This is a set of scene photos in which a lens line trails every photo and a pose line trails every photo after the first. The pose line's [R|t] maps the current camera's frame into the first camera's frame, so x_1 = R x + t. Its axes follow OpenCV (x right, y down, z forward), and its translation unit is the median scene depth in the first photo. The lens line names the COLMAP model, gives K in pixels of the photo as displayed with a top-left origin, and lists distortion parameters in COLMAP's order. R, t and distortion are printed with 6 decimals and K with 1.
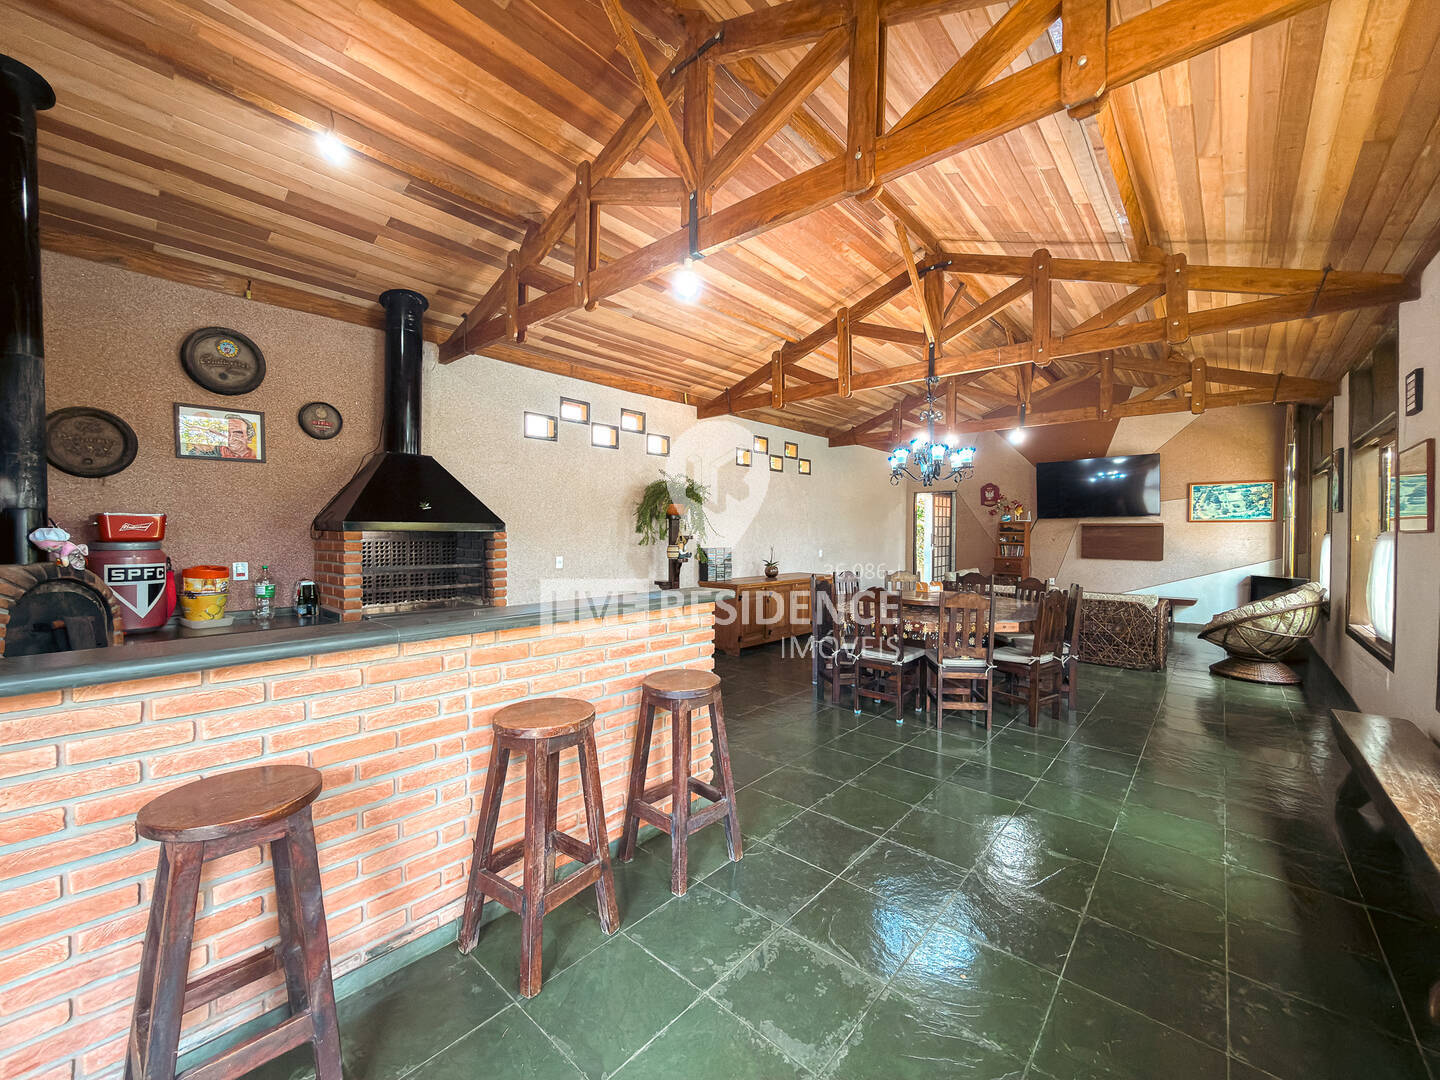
lens RADIAL K [[574.1, 0, 723.4], [0, 574.1, 538.4], [0, 0, 1]] dist [-0.000694, 0.000125]
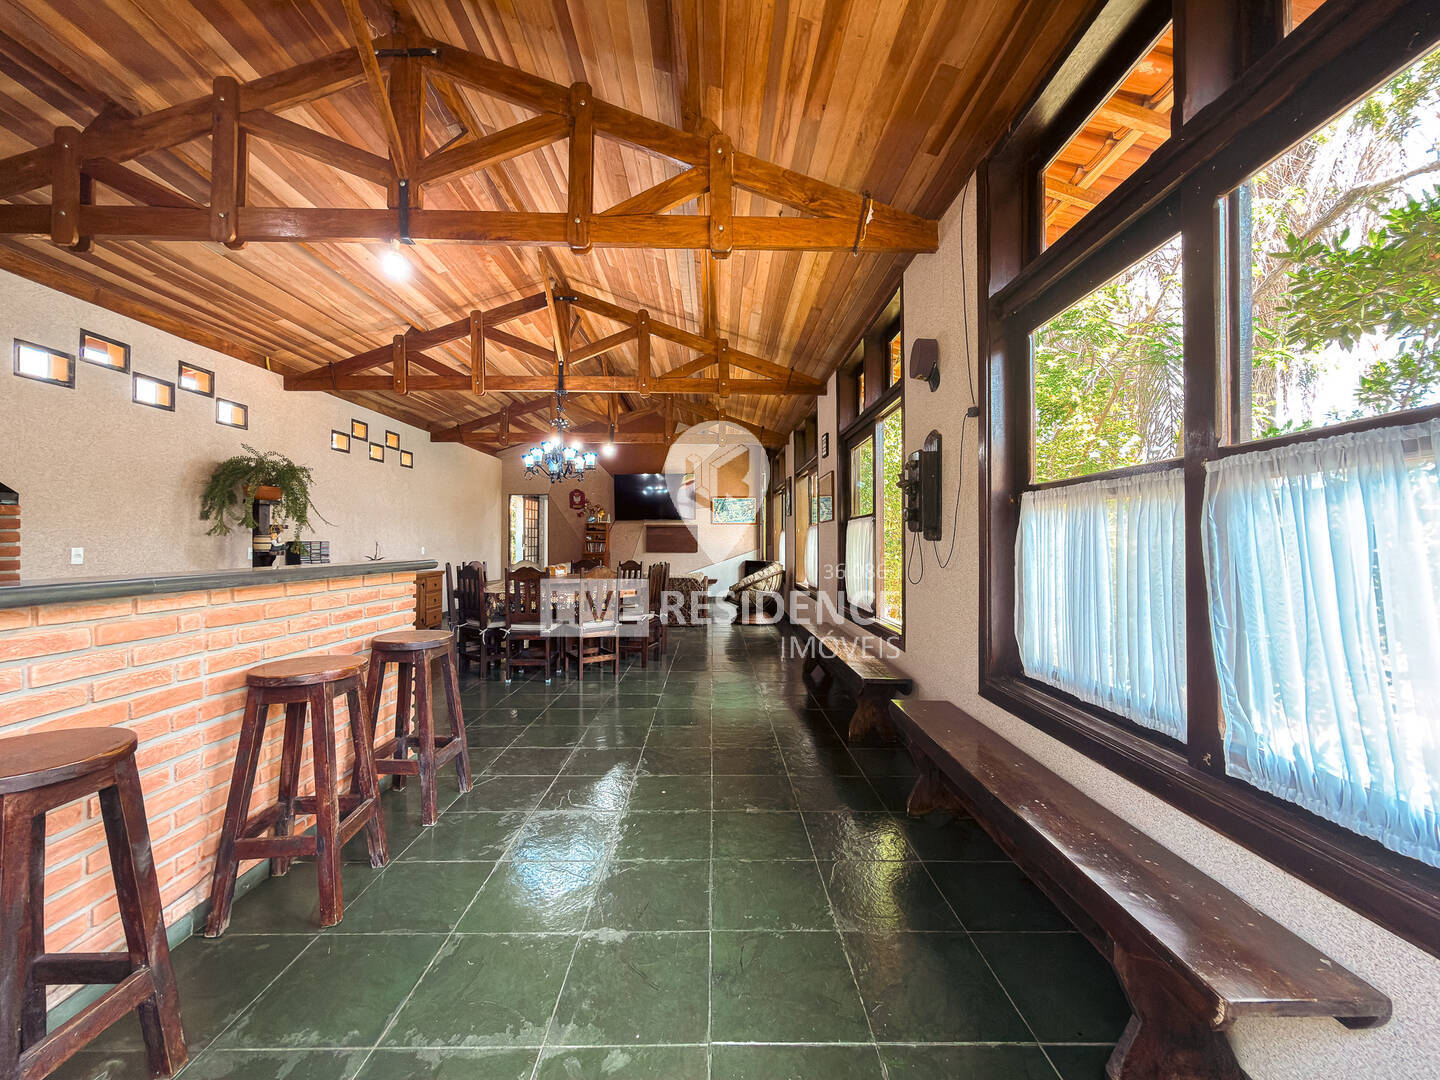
lens RADIAL K [[574.1, 0, 723.4], [0, 574.1, 538.4], [0, 0, 1]] dist [-0.000694, 0.000125]
pose [[0.740631, 0.000430, 0.671911, -0.183555], [0.011492, 0.999845, -0.013308, 0.042551], [-0.671813, 0.017578, 0.740512, -0.092075]]
